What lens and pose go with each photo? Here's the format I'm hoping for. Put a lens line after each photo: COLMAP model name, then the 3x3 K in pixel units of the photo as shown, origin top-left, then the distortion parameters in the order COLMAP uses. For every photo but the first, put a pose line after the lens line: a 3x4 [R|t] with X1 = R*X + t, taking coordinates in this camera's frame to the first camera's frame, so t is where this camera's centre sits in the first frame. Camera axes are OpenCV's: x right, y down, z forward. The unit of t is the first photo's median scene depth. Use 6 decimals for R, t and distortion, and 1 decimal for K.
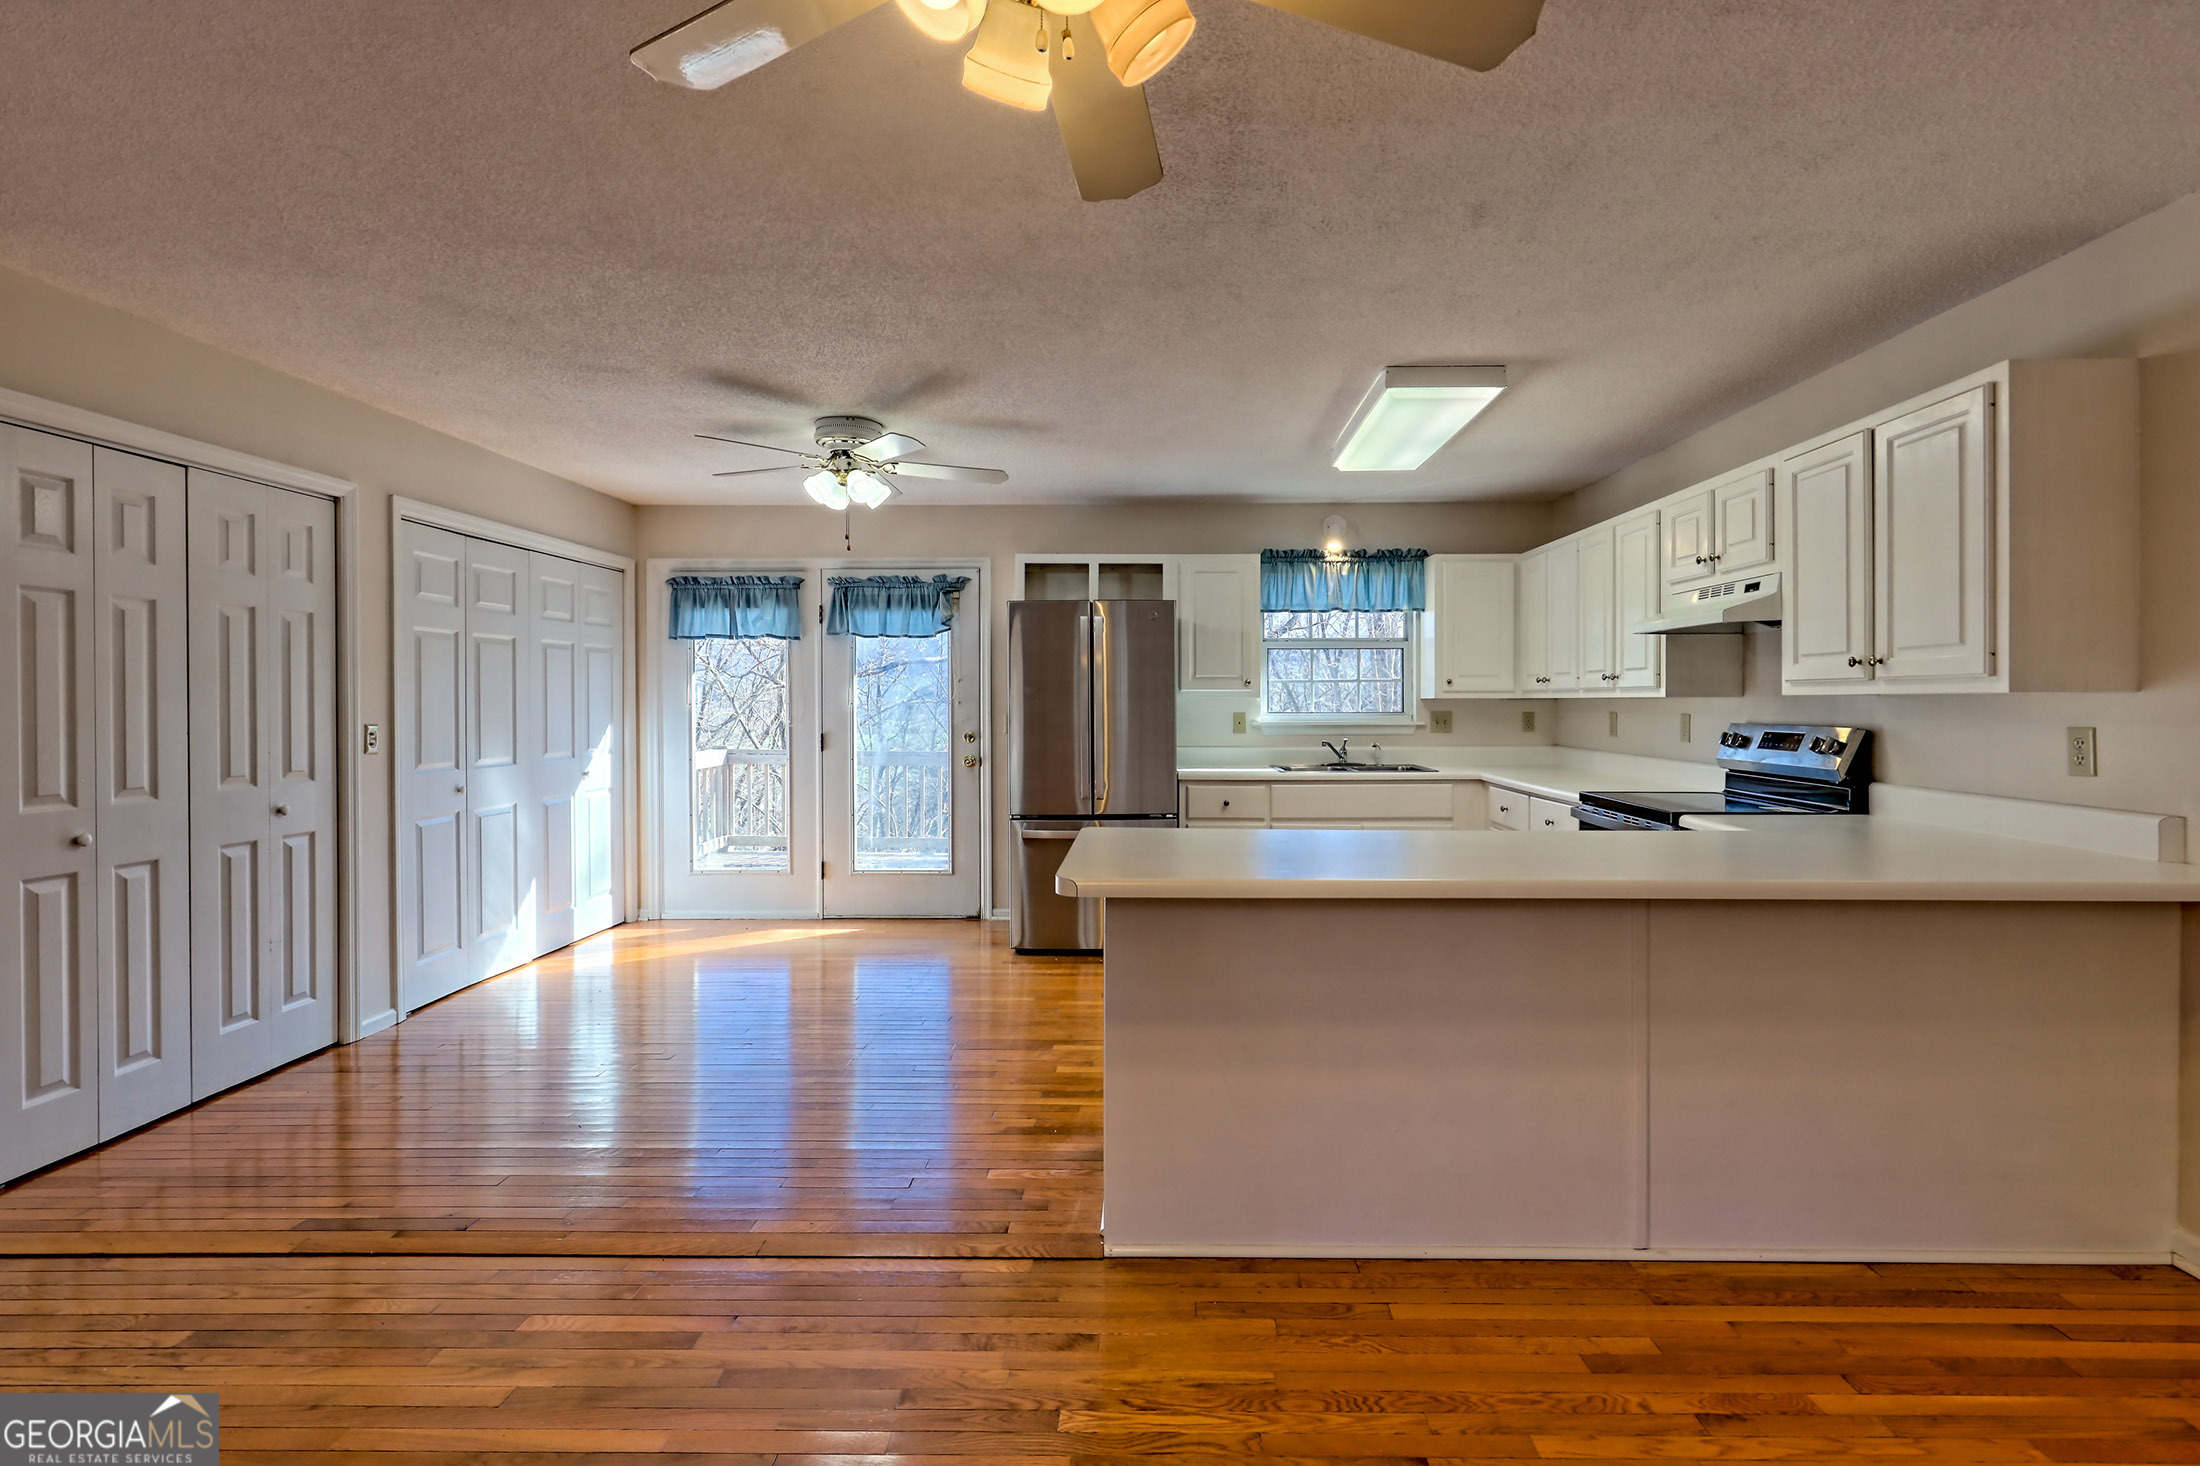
lens RADIAL K [[1067.4, 0, 1202.3], [0, 1067.4, 709.7], [0, 0, 1]] dist [0.002858, -0.001223]
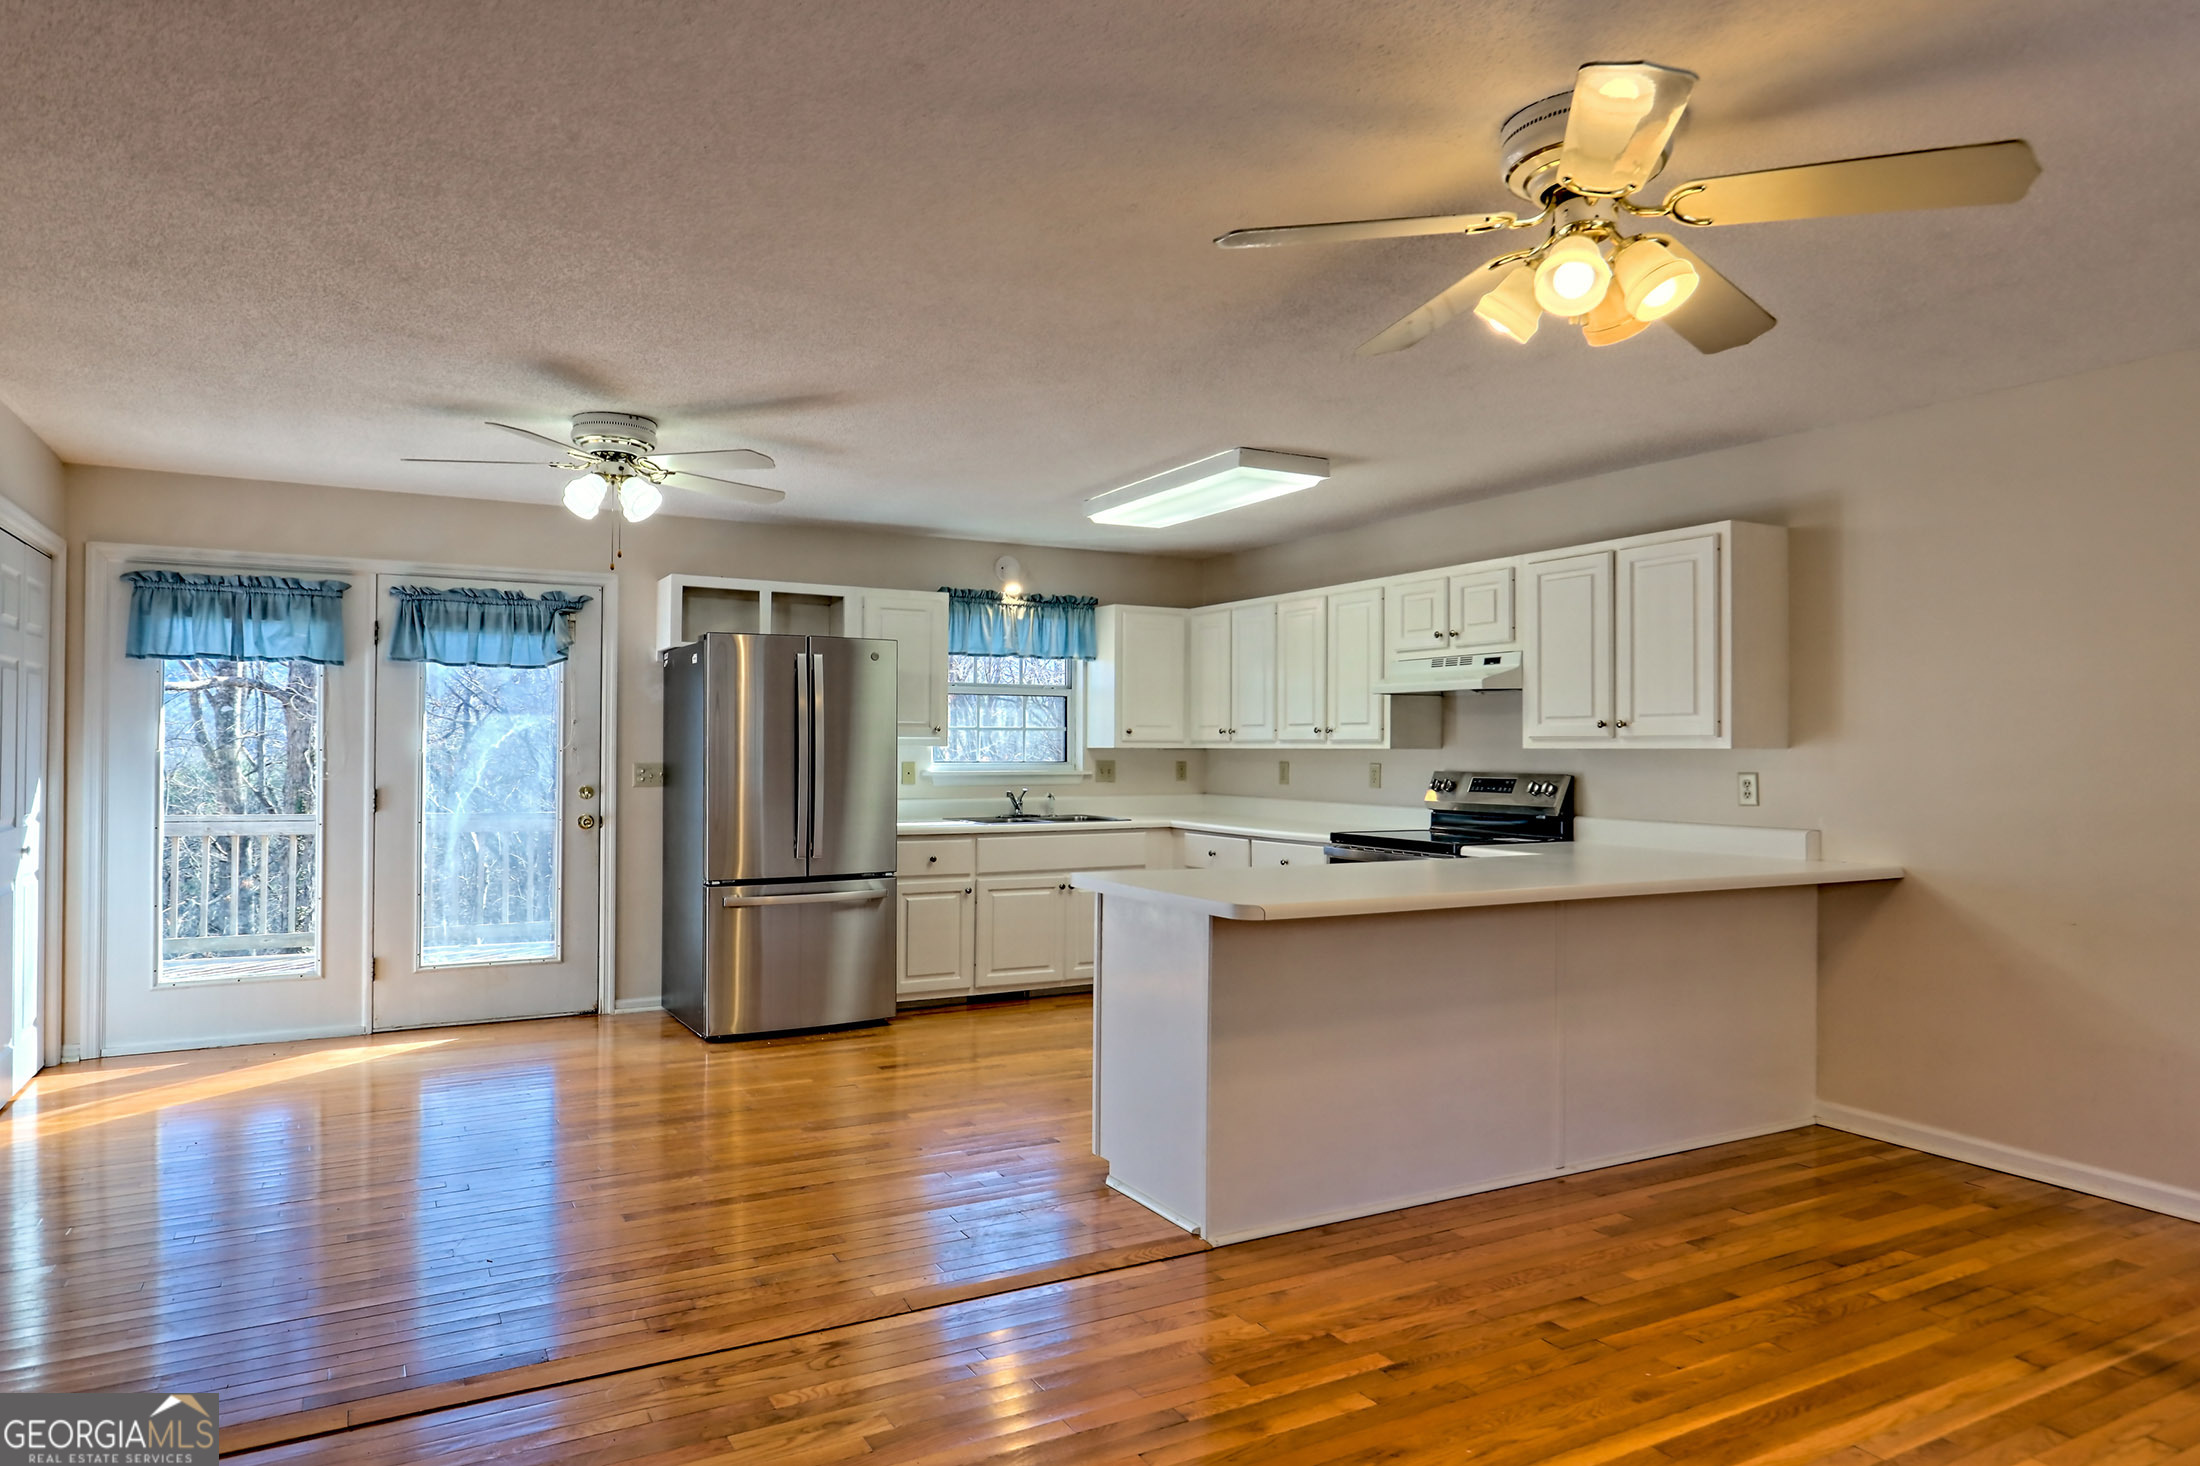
lens RADIAL K [[1286.8, 0, 1112.0], [0, 1286.8, 737.8], [0, 0, 1]] dist [0.004156, -0.002451]
pose [[0.880069, 0.009597, 0.474749, -0.359009], [-0.001759, 0.999855, -0.016952, 0.000382], [-0.474843, 0.014084, 0.879958, -0.062390]]
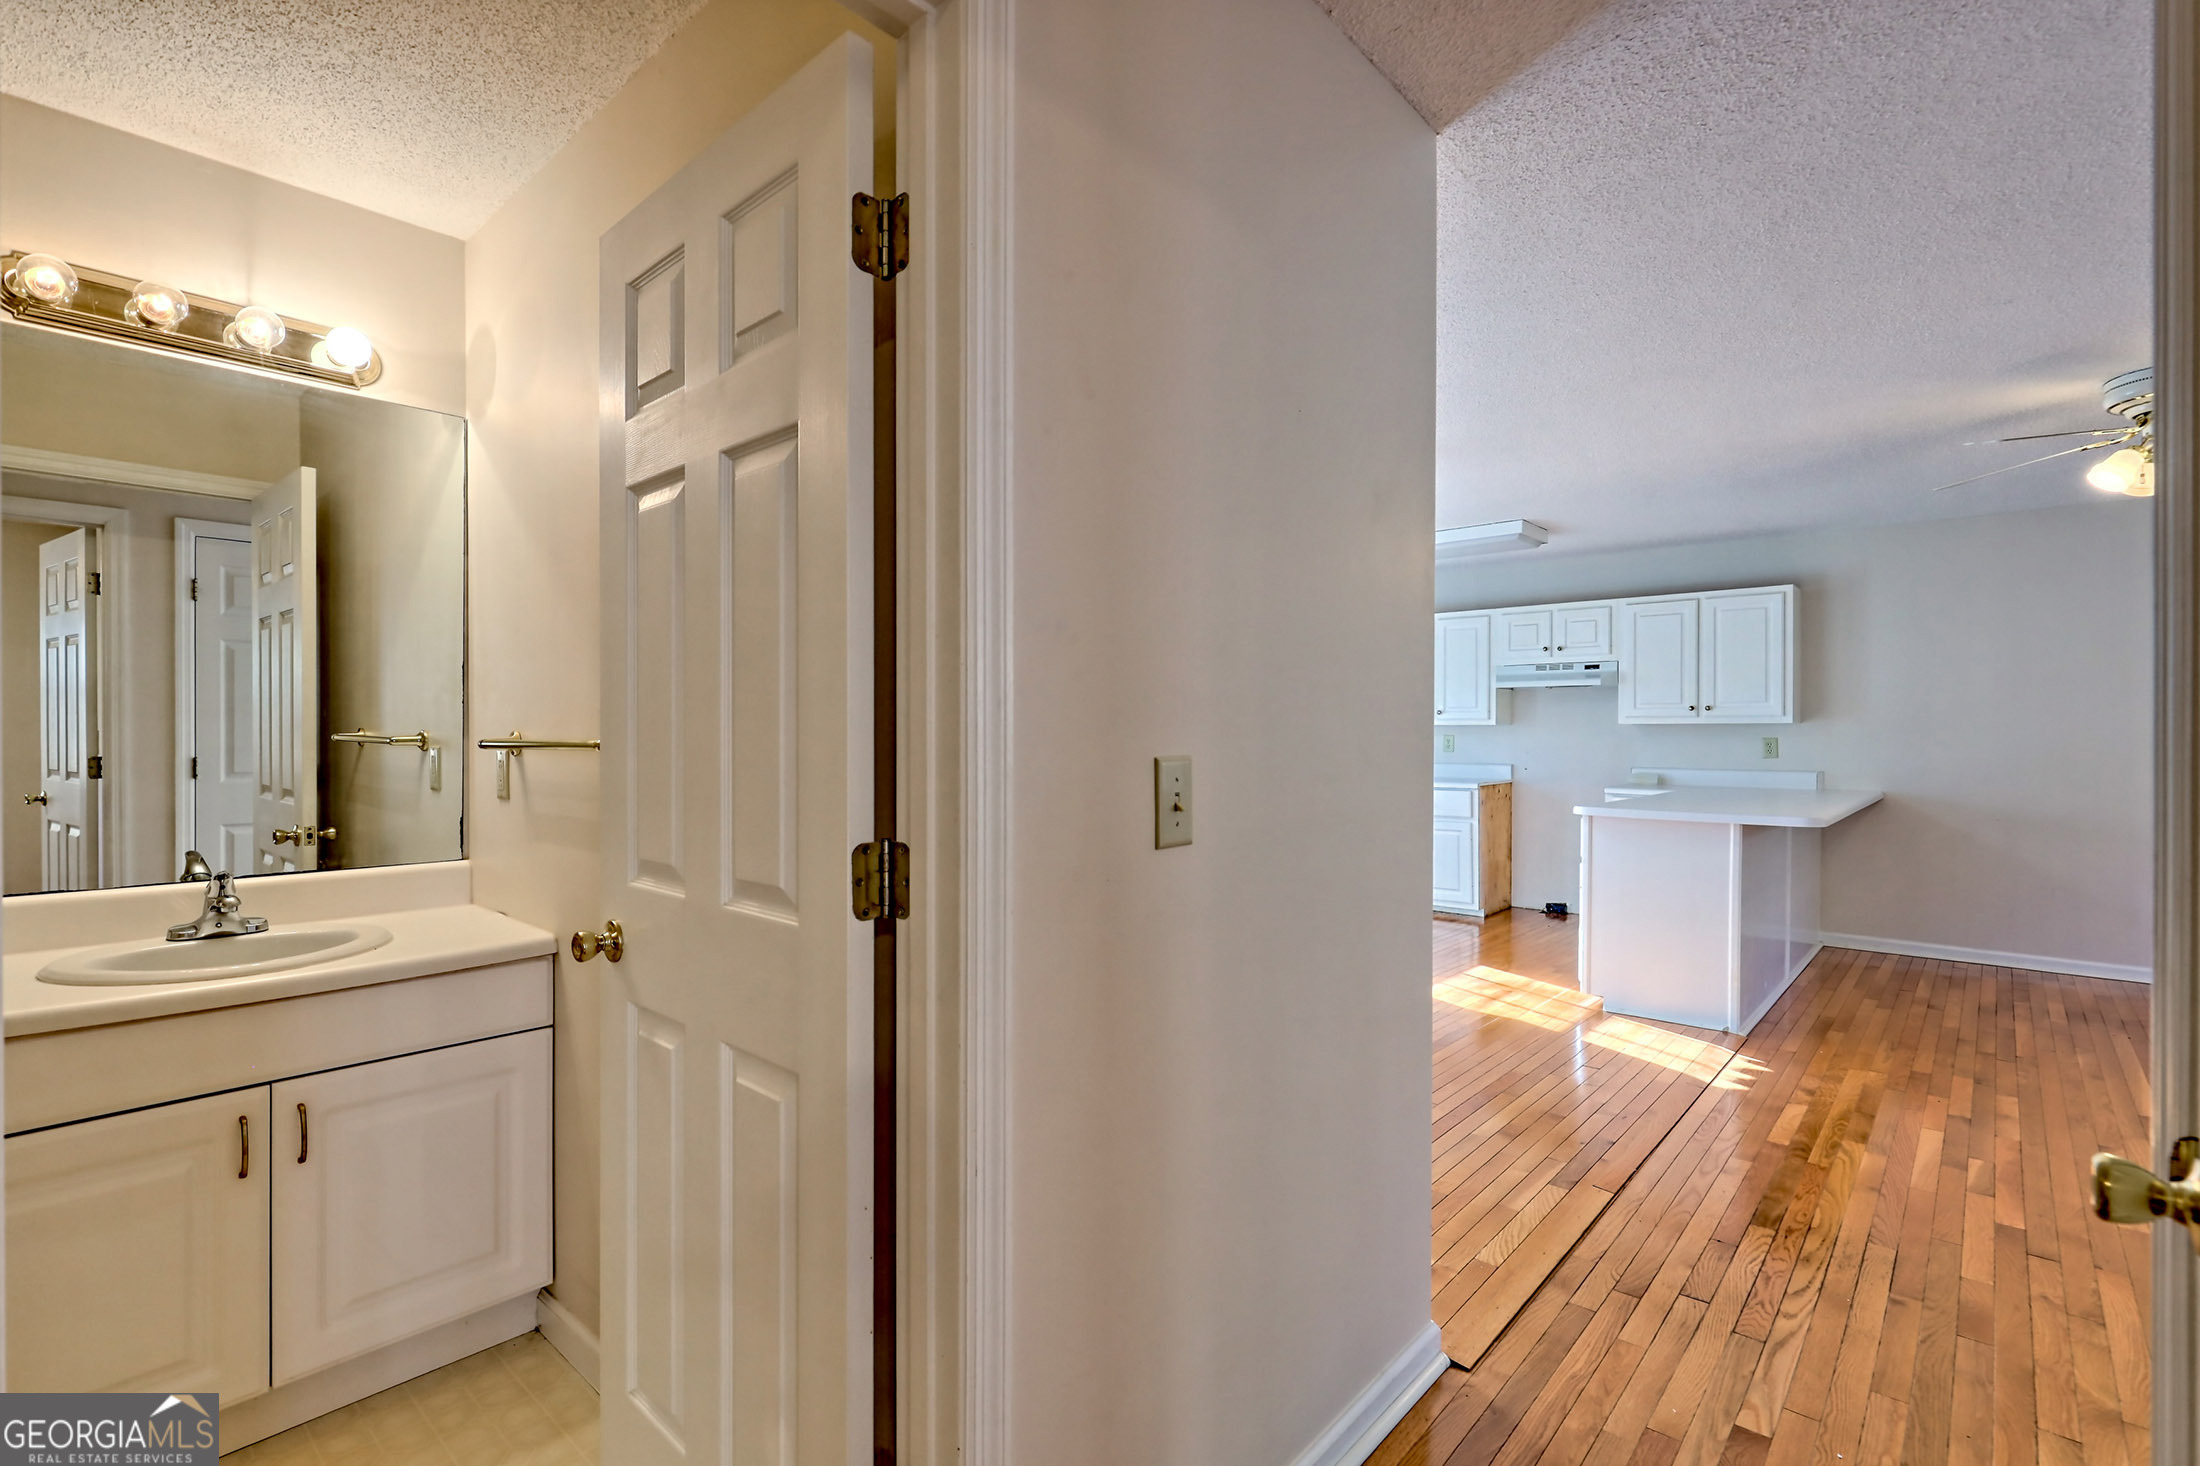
lens RADIAL K [[1001.0, 0, 1111.3], [0, 1001.0, 736.2], [0, 0, 1]] dist [-0.005732, 0.002650]
pose [[0.675274, -0.003897, 0.737557, -0.849932], [0.005279, 0.999986, 0.000450, 0.002063], [-0.737548, 0.003590, 0.675285, 0.267812]]
